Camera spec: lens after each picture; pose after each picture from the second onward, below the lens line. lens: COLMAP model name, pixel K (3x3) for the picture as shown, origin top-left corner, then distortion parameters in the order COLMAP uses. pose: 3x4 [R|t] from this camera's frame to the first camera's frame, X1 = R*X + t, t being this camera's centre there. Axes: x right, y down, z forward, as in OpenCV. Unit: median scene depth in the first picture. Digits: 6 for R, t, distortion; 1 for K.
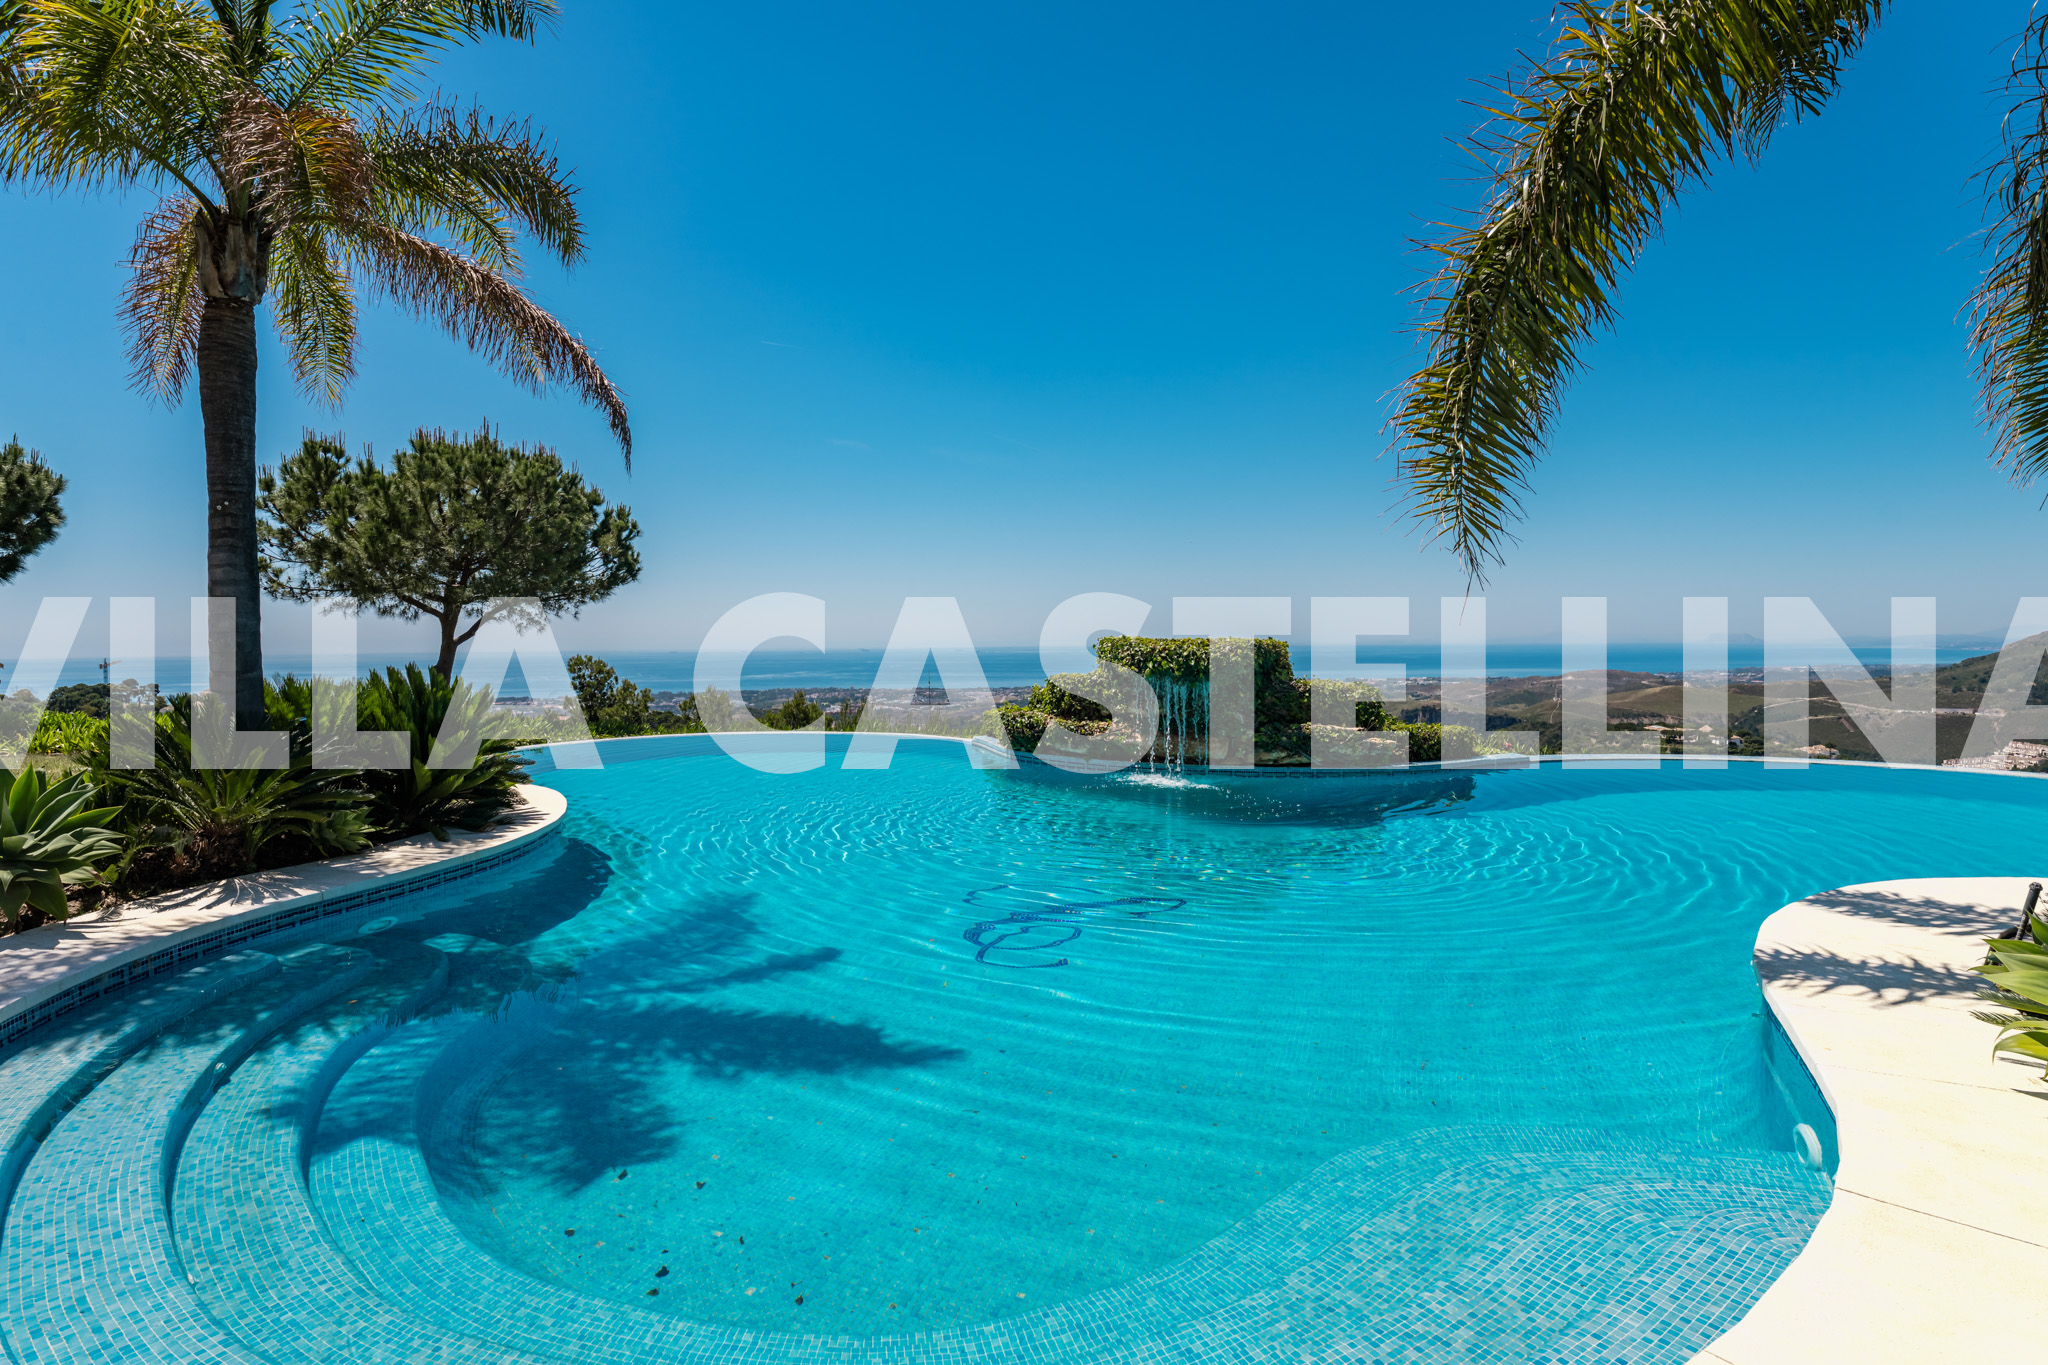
lens RADIAL K [[1010.5, 0, 1034.9], [0, 1010.5, 640.0], [0, 0, 1]] dist [0.003729, 0.000036]
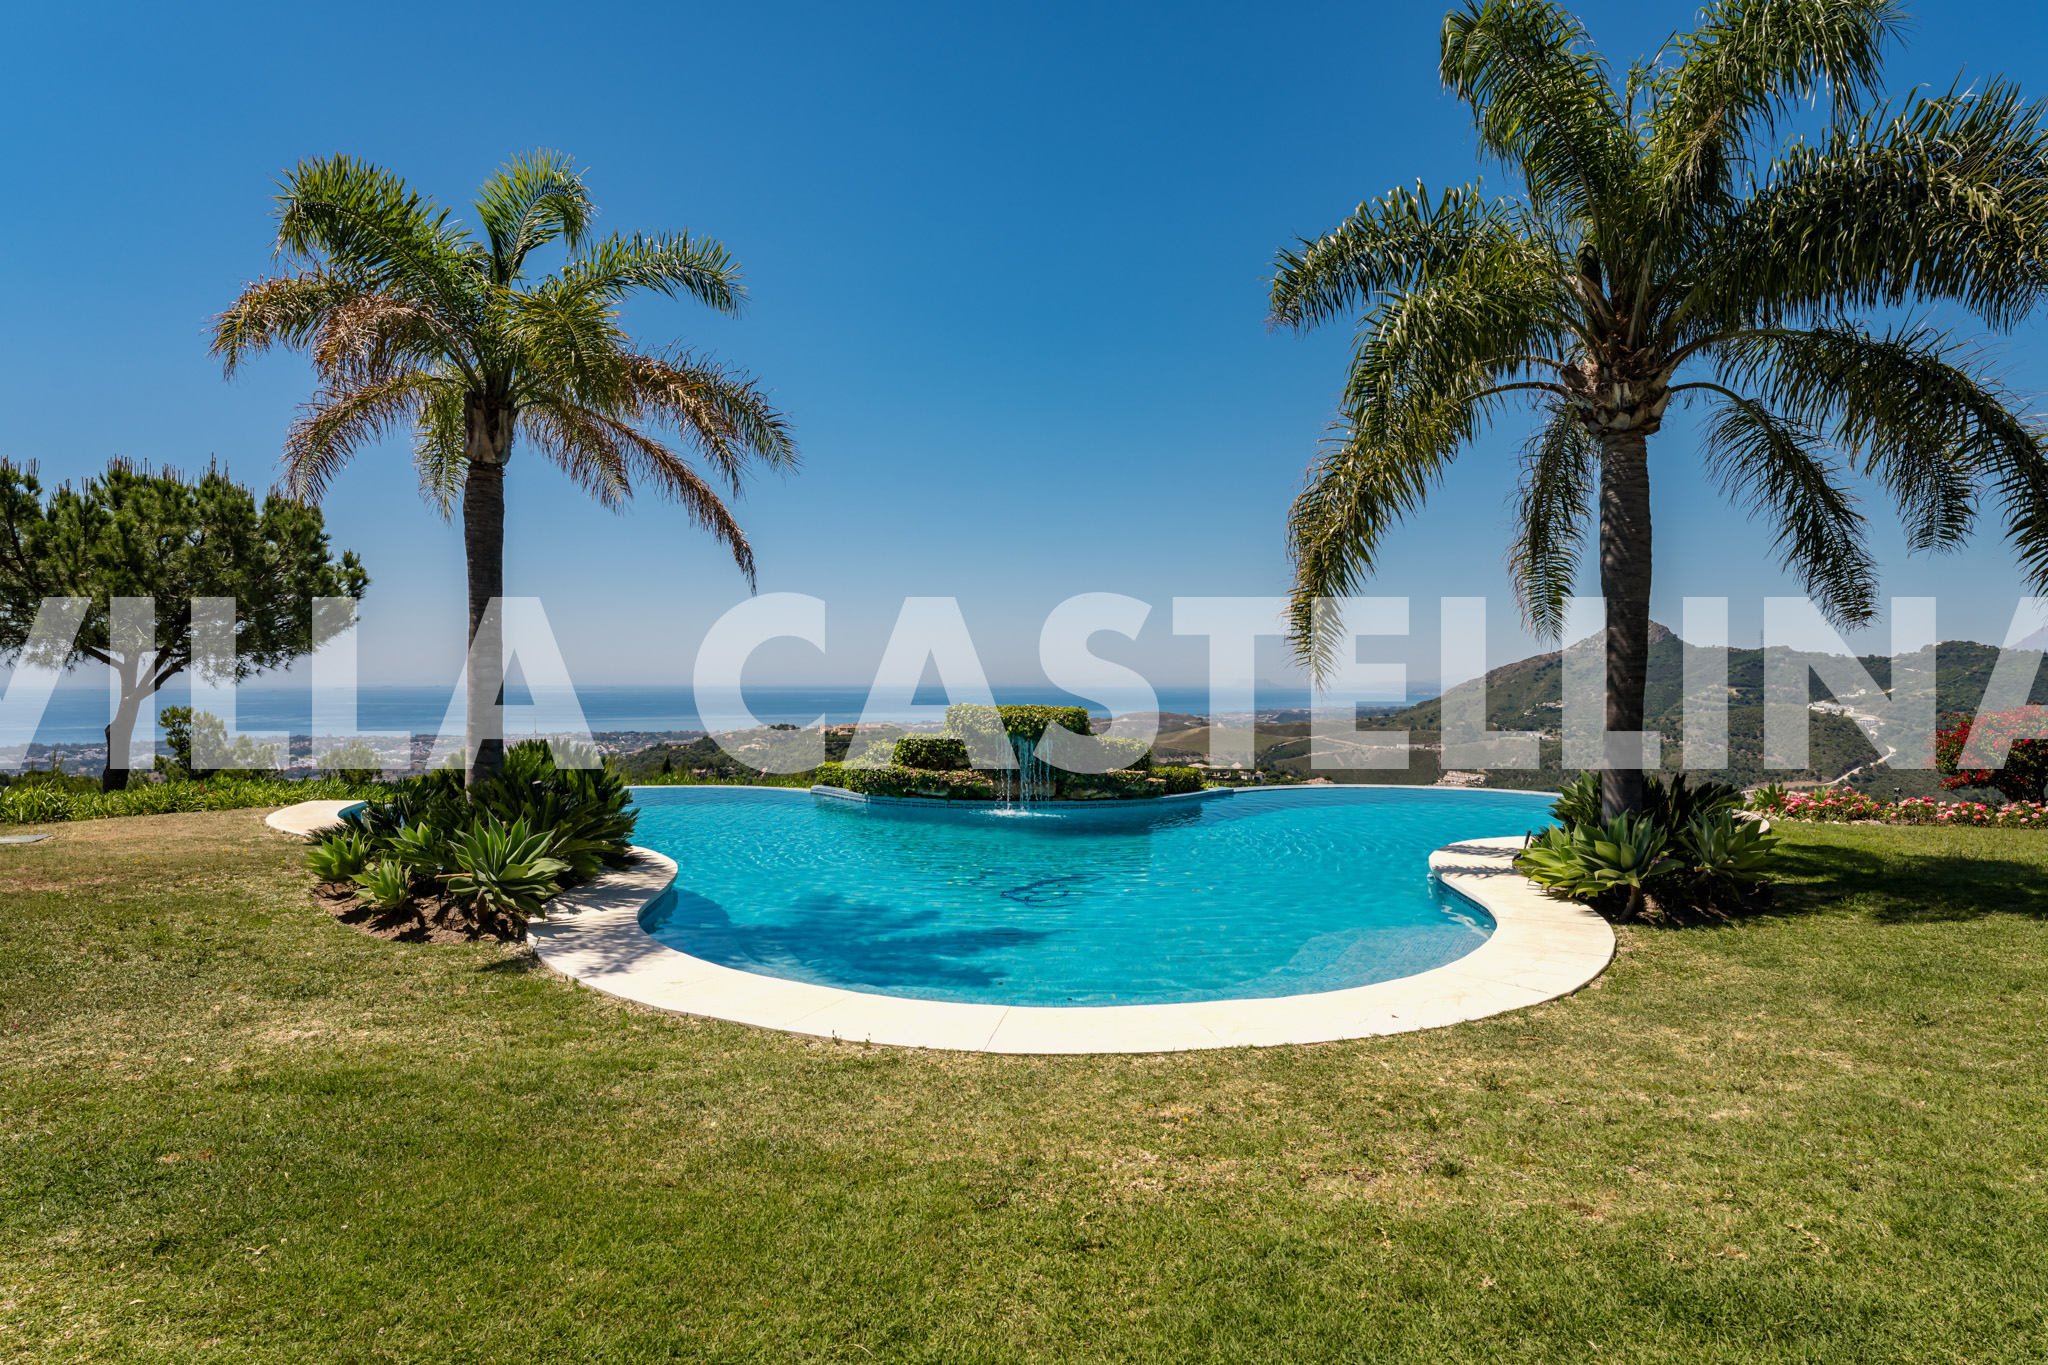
lens RADIAL K [[1120.0, 0, 1023.5], [0, 1120.0, 687.0], [0, 0, 1]] dist [-0.001671, 0.000066]
pose [[0.918819, 0.007906, 0.394600, -0.266064], [-0.011214, 0.999919, 0.006077, -0.022764], [-0.394520, -0.010008, 0.918833, -0.222489]]
